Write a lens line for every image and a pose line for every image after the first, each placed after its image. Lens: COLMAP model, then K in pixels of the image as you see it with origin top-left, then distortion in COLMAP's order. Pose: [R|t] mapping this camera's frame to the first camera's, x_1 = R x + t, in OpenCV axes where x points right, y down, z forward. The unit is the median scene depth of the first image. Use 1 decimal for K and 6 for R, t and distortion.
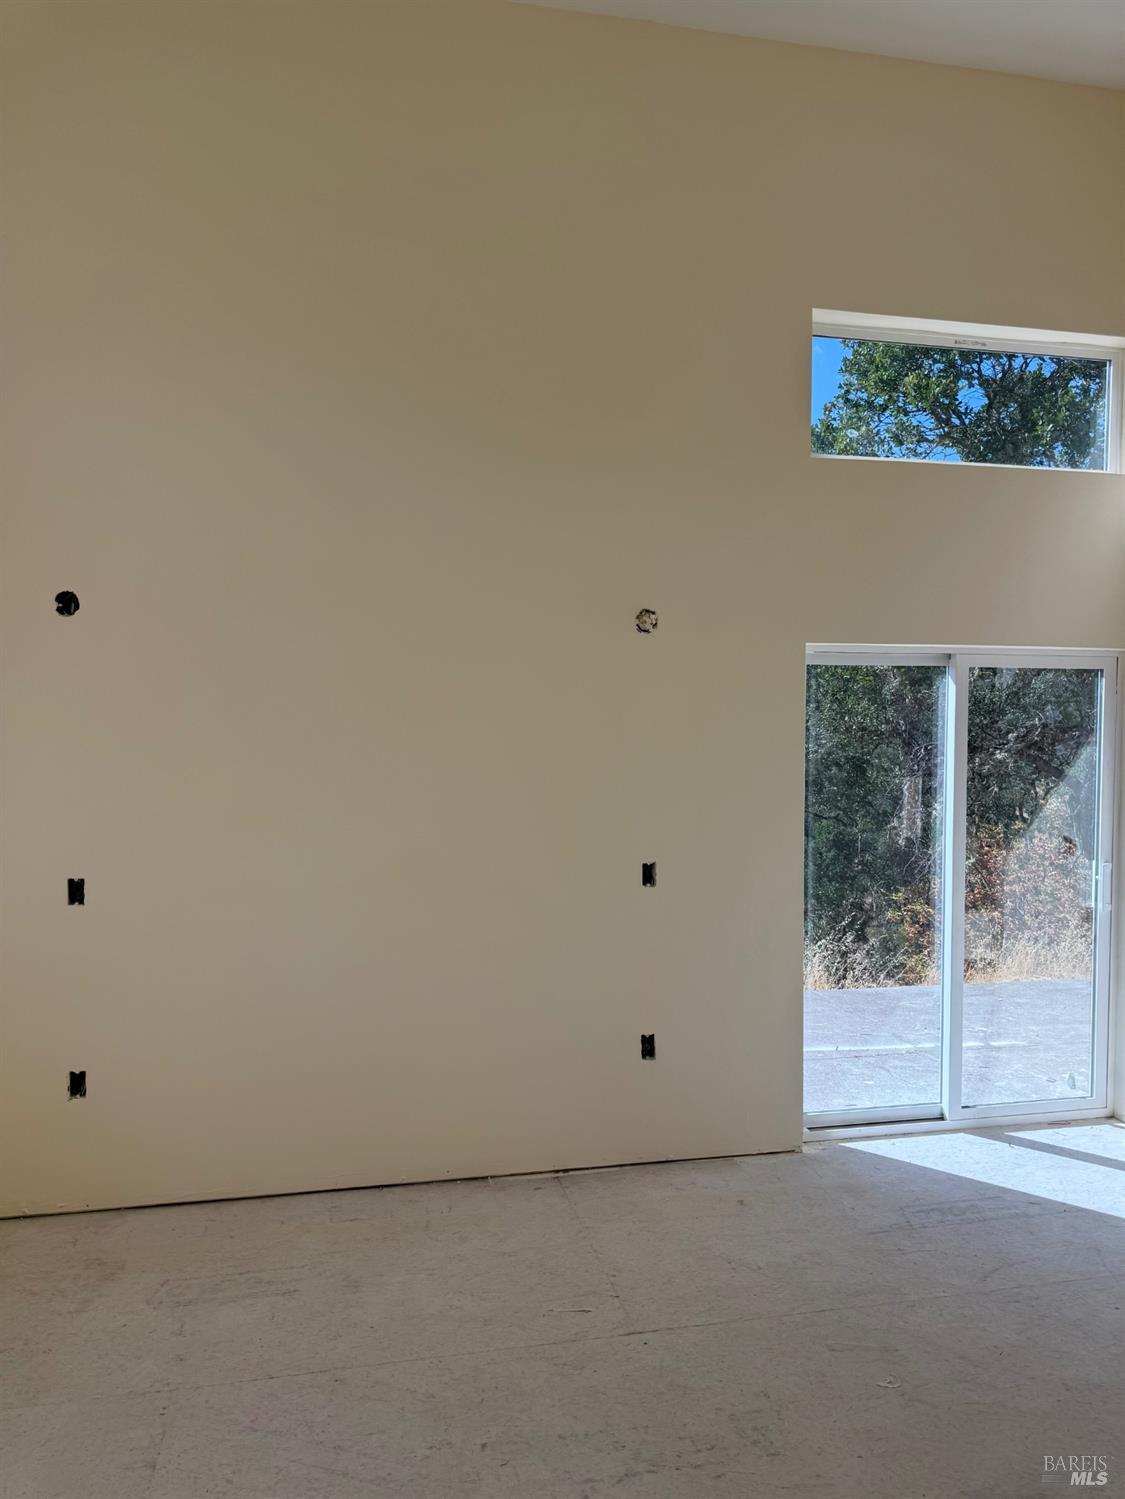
lens RADIAL K [[1047.9, 0, 557.0], [0, 1047.9, 759.1], [0, 0, 1]] dist [0.051608, -0.076383]
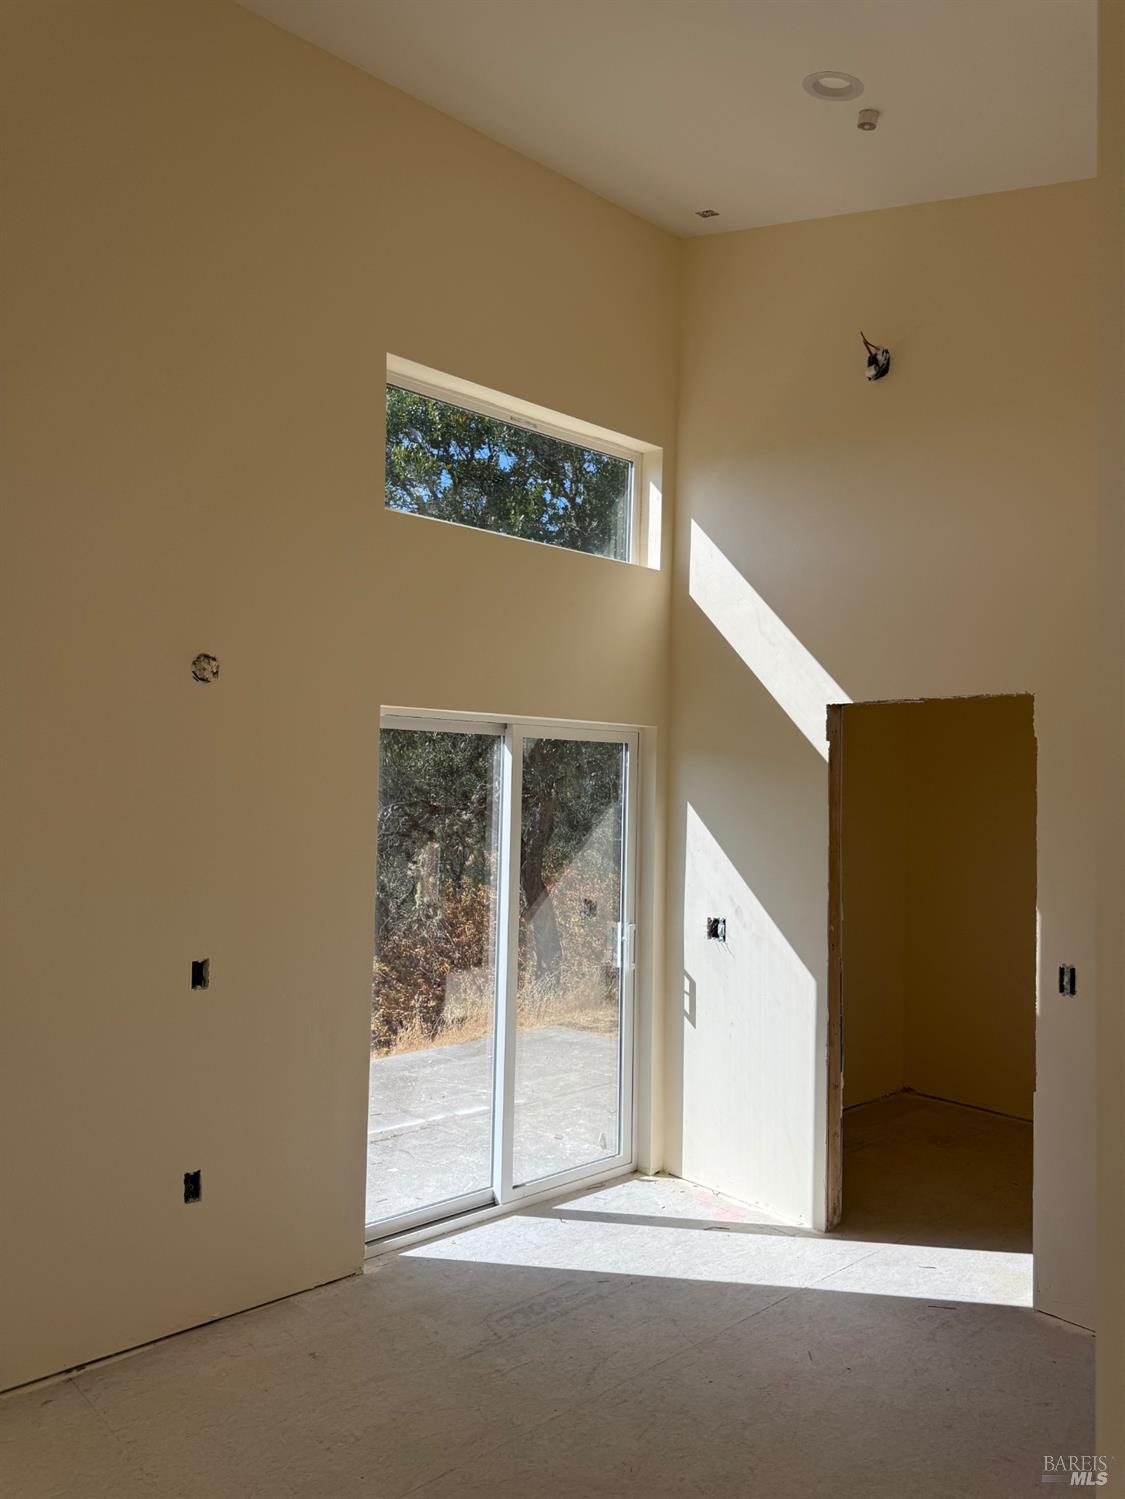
lens RADIAL K [[1057.1, 0, 562.3], [0, 1057.1, 750.2], [0, 0, 1]] dist [-0.010367, -0.007038]
pose [[0.862591, 0.031810, 0.504900, -0.083326], [-0.001279, 0.998155, -0.060702, -0.014381], [-0.505900, 0.051715, 0.861041, 0.123815]]
